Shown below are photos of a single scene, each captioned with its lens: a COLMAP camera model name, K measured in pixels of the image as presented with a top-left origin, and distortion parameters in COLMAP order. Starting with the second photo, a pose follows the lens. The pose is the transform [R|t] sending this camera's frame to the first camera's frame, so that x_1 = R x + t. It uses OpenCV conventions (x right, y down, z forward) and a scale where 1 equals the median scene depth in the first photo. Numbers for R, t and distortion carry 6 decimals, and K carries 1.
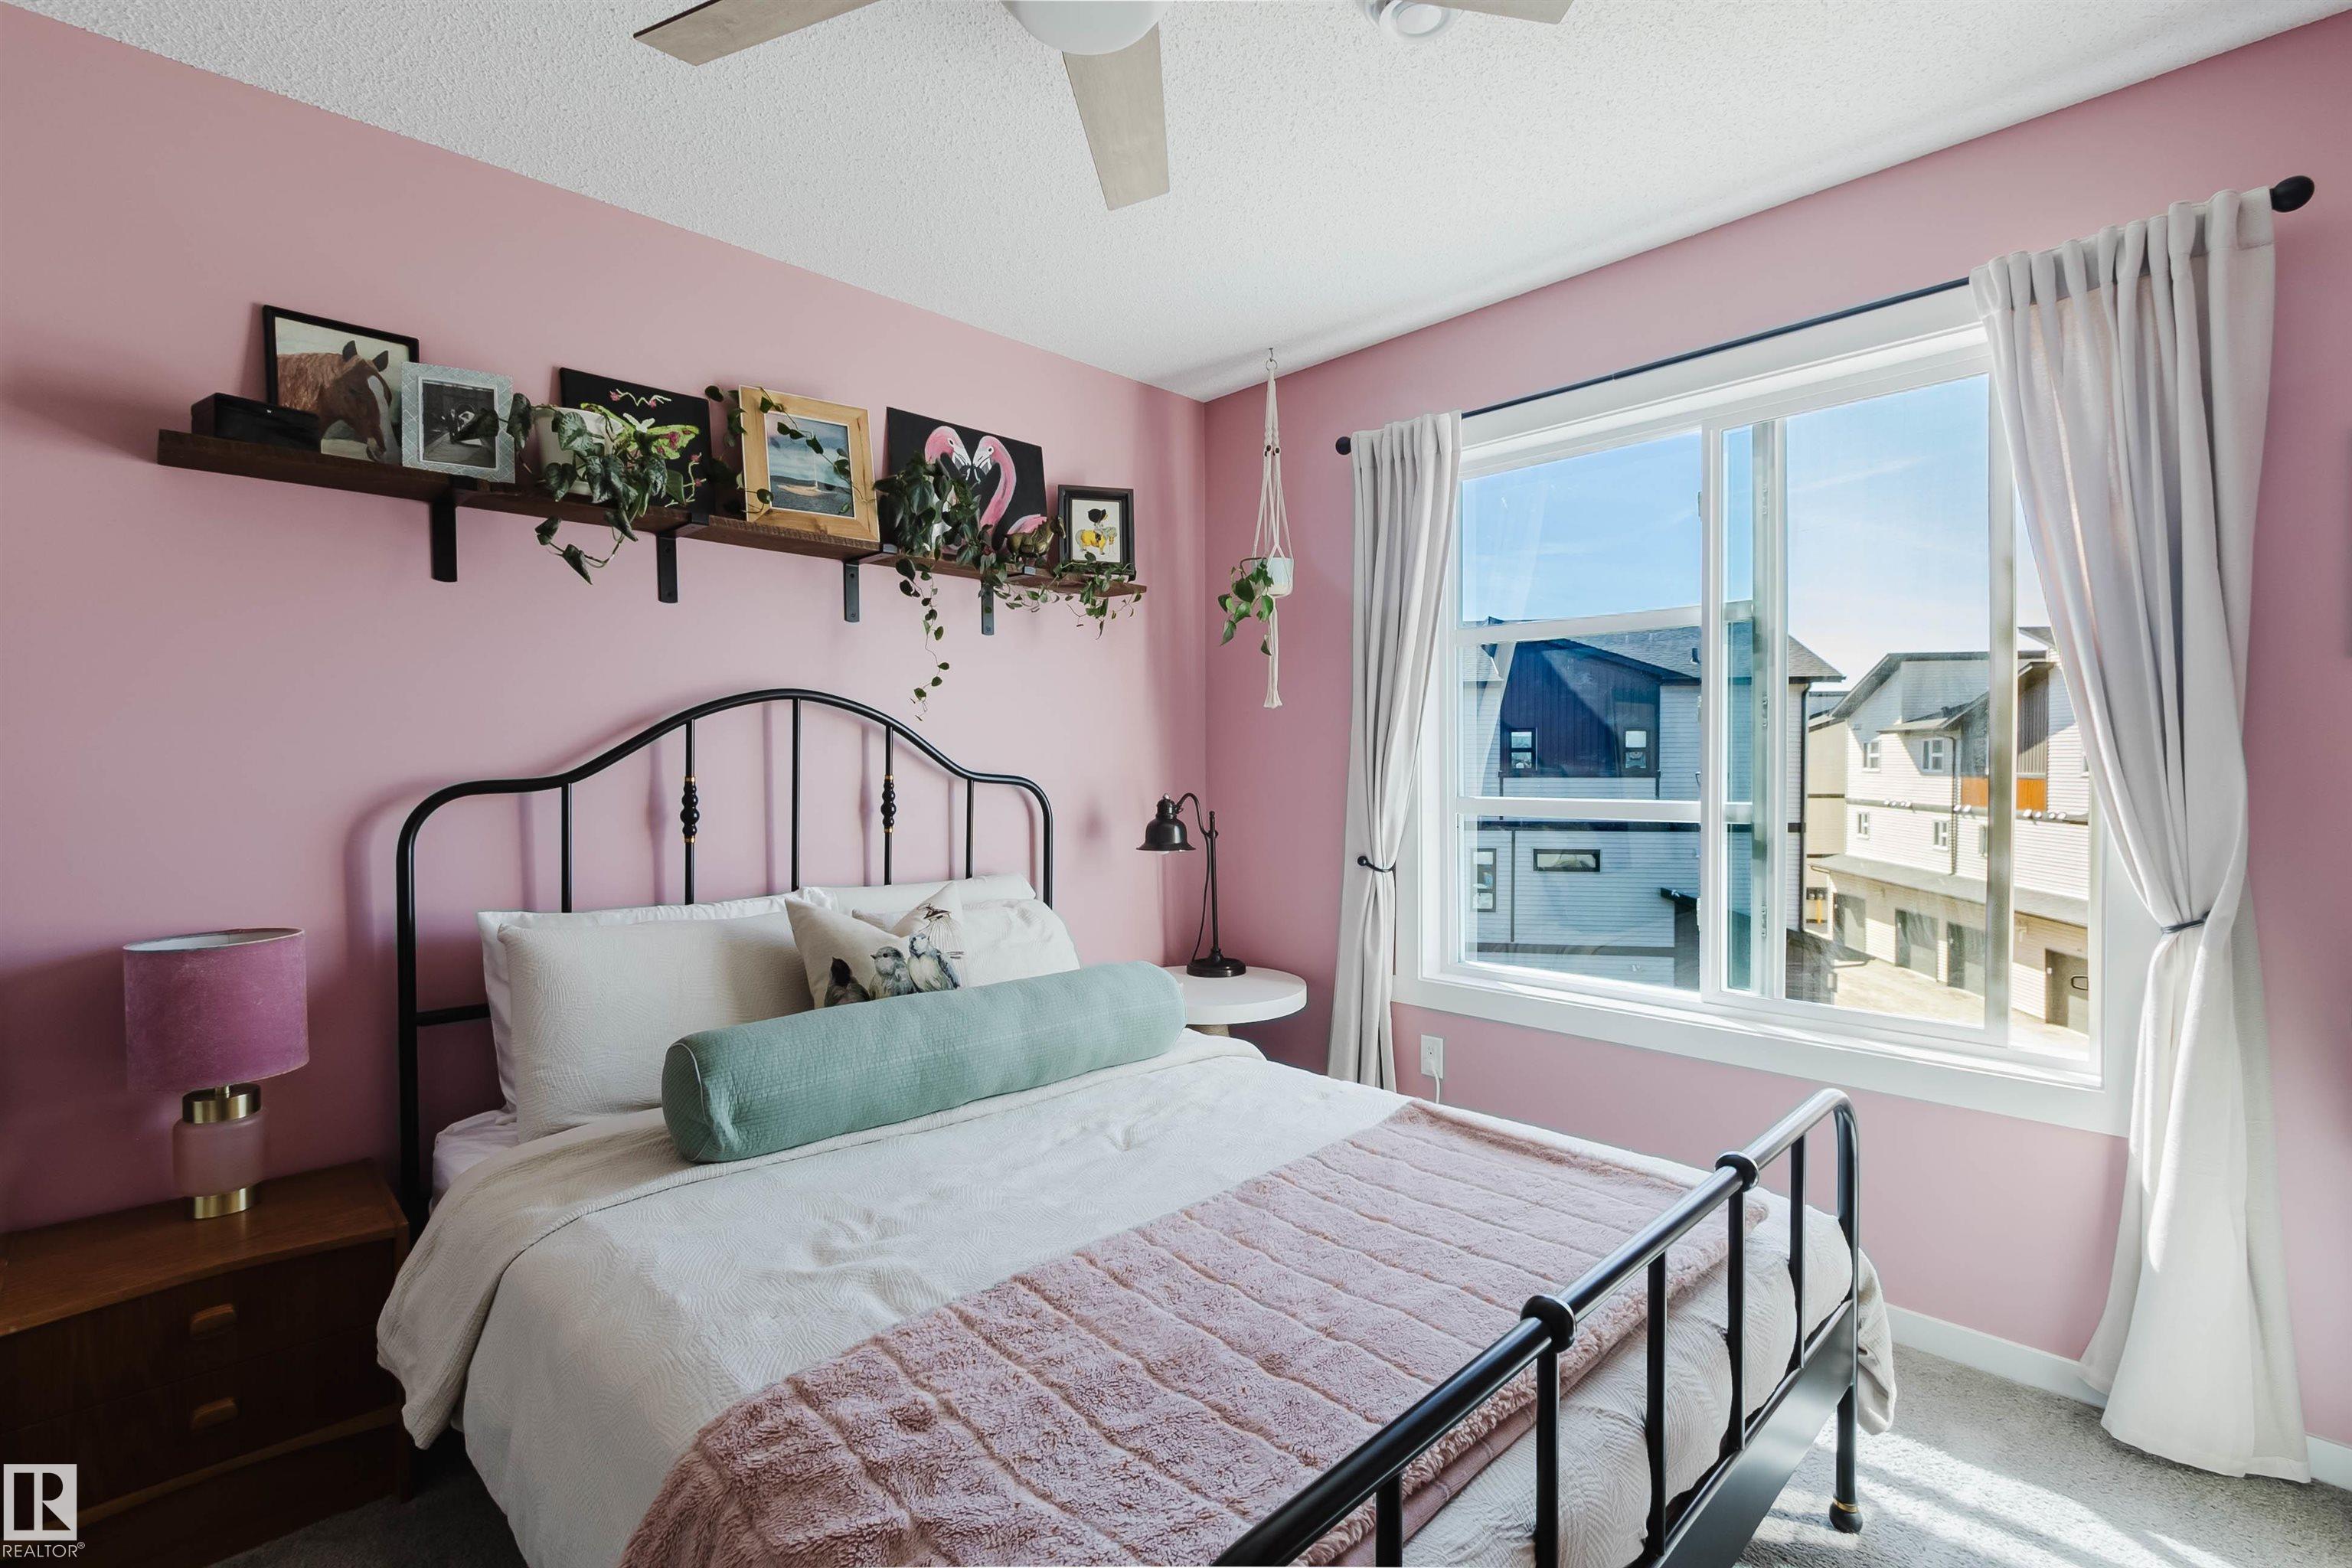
lens RADIAL K [[1062.7, 0, 1164.1], [0, 1062.7, 779.6], [0, 0, 1]] dist [0.005884, 0.000316]
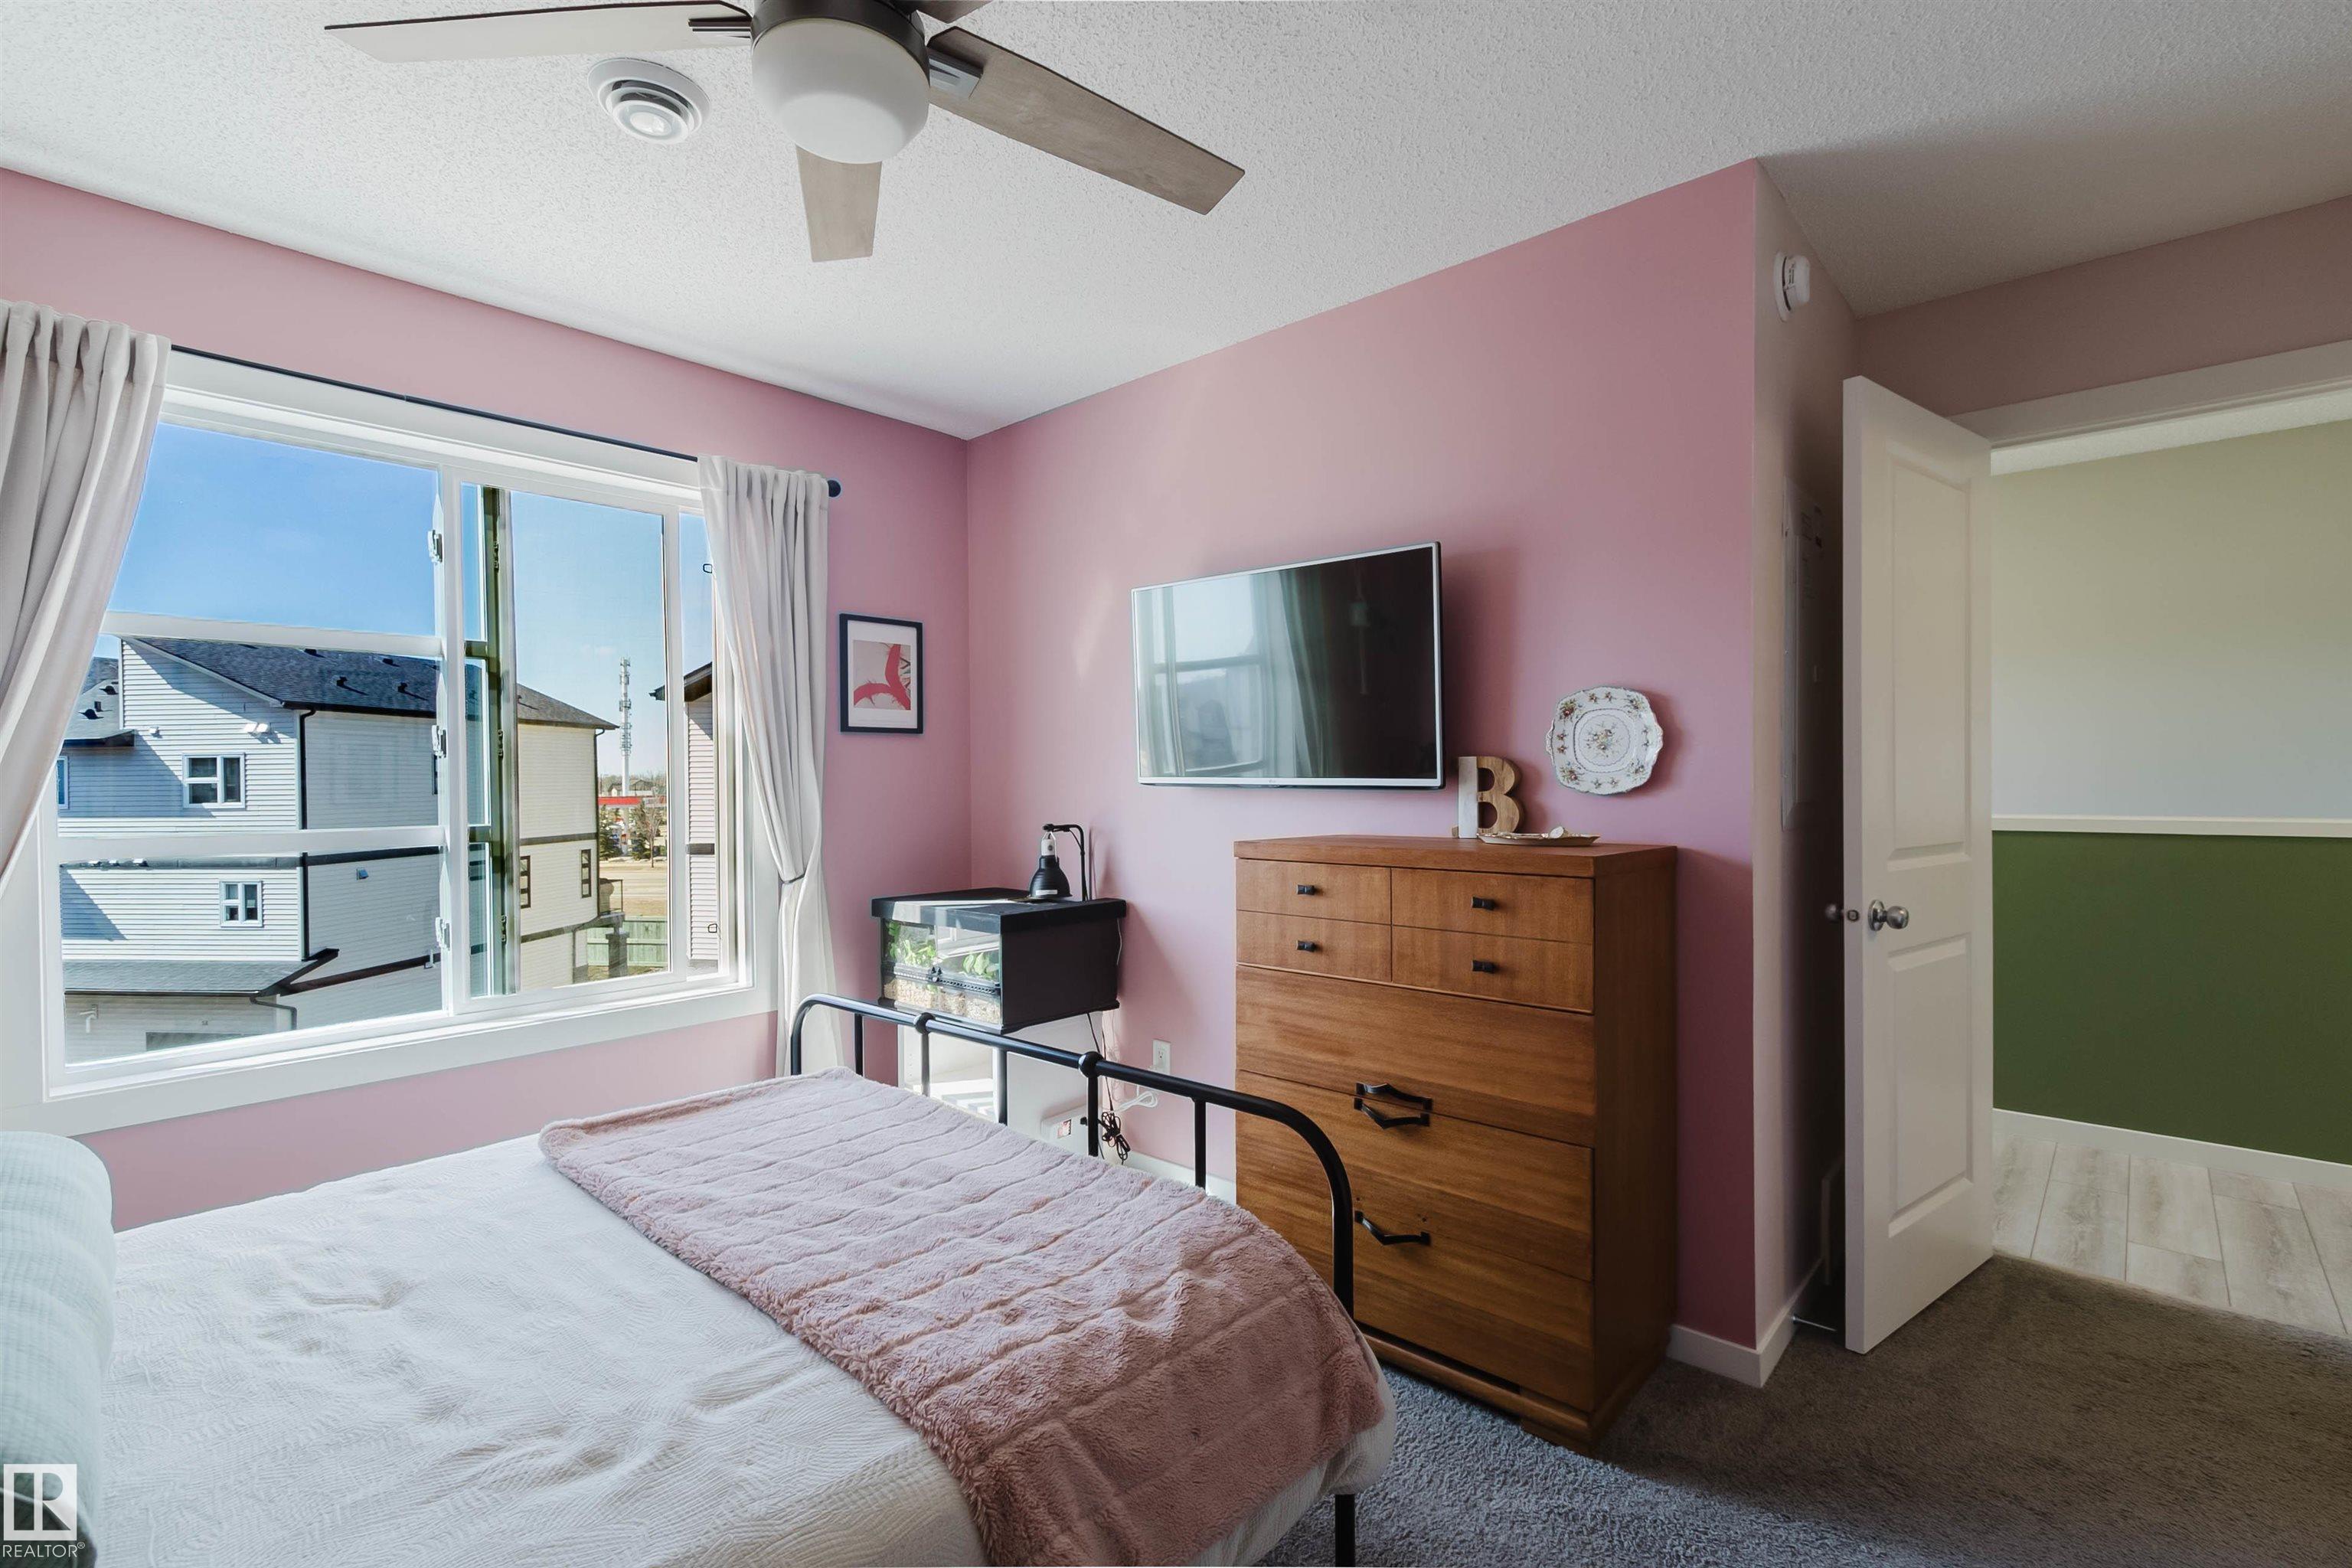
lens RADIAL K [[1062.7, 0, 1164.3], [0, 1062.7, 787.0], [0, 0, 1]] dist [0.005884, 0.000316]
pose [[-0.061484, -0.002604, 0.998105, -0.788026], [0.024121, 0.999701, 0.004094, -0.005584], [-0.997817, 0.024327, -0.061403, 0.475289]]
